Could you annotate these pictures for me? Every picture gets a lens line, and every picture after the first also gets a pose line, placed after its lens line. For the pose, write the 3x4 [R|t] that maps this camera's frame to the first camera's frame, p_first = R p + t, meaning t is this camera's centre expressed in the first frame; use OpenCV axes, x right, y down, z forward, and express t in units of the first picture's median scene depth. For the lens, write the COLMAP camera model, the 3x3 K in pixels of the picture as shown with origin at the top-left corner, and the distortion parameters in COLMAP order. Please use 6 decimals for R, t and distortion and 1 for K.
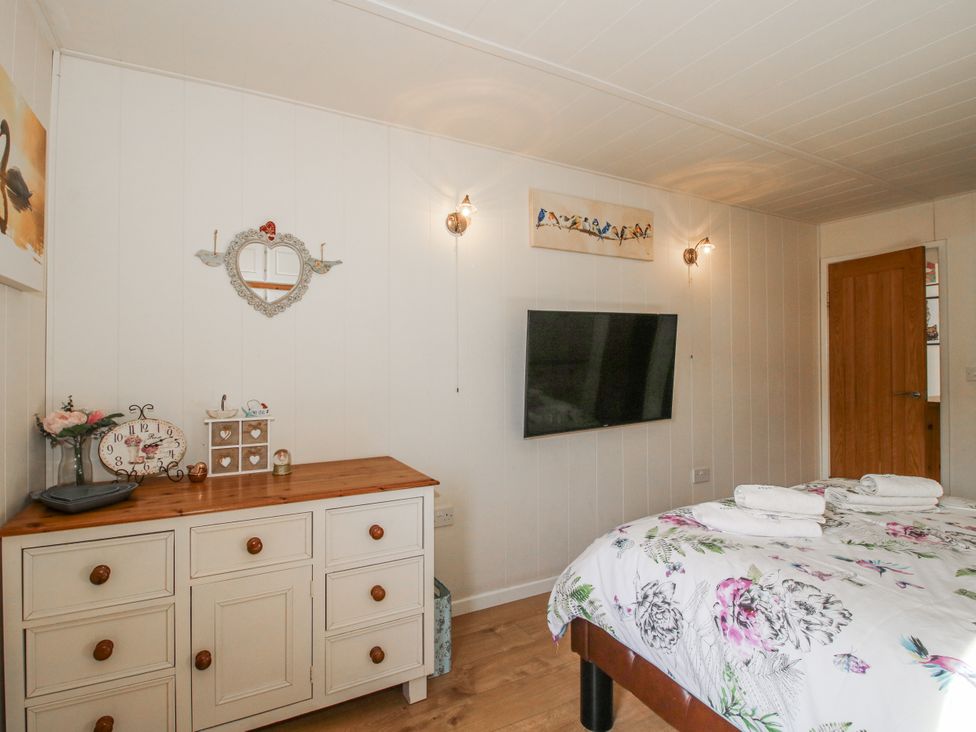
lens RADIAL K [[510.7, 0, 489.3], [0, 510.7, 360.5], [0, 0, 1]] dist [-0.000160, -0.012542]
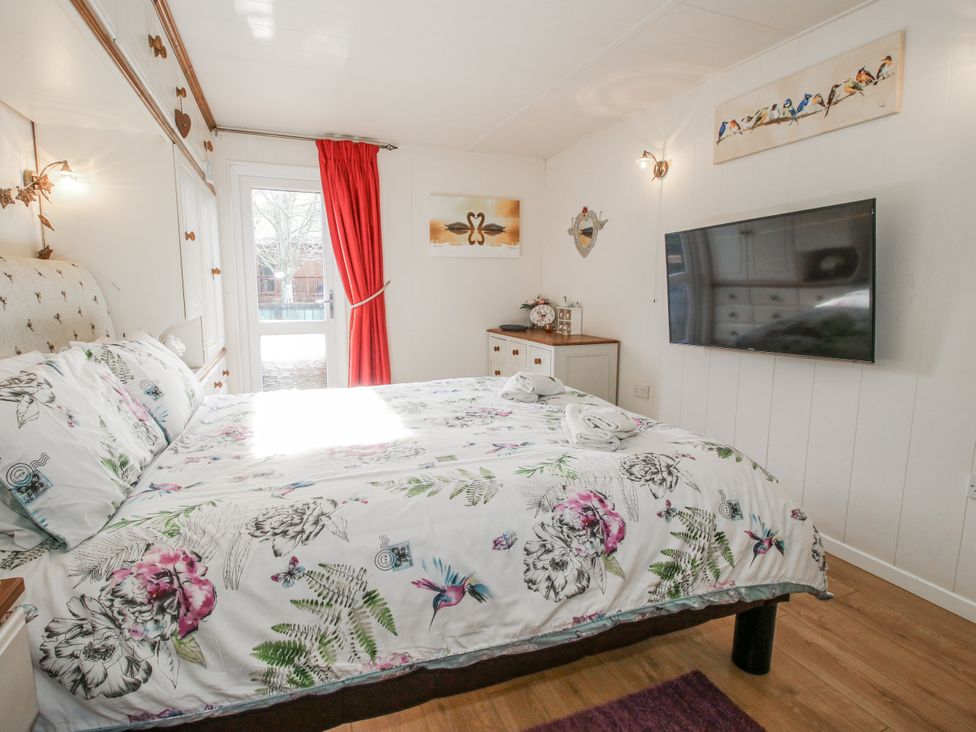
lens RADIAL K [[510.7, 0, 487.8], [0, 510.7, 364.9], [0, 0, 1]] dist [-0.000160, -0.012542]
pose [[-0.129123, 0.147311, -0.980626, 1.153858], [-0.002178, 0.988860, 0.148835, 0.022290], [0.991626, 0.021354, -0.127363, 0.654482]]
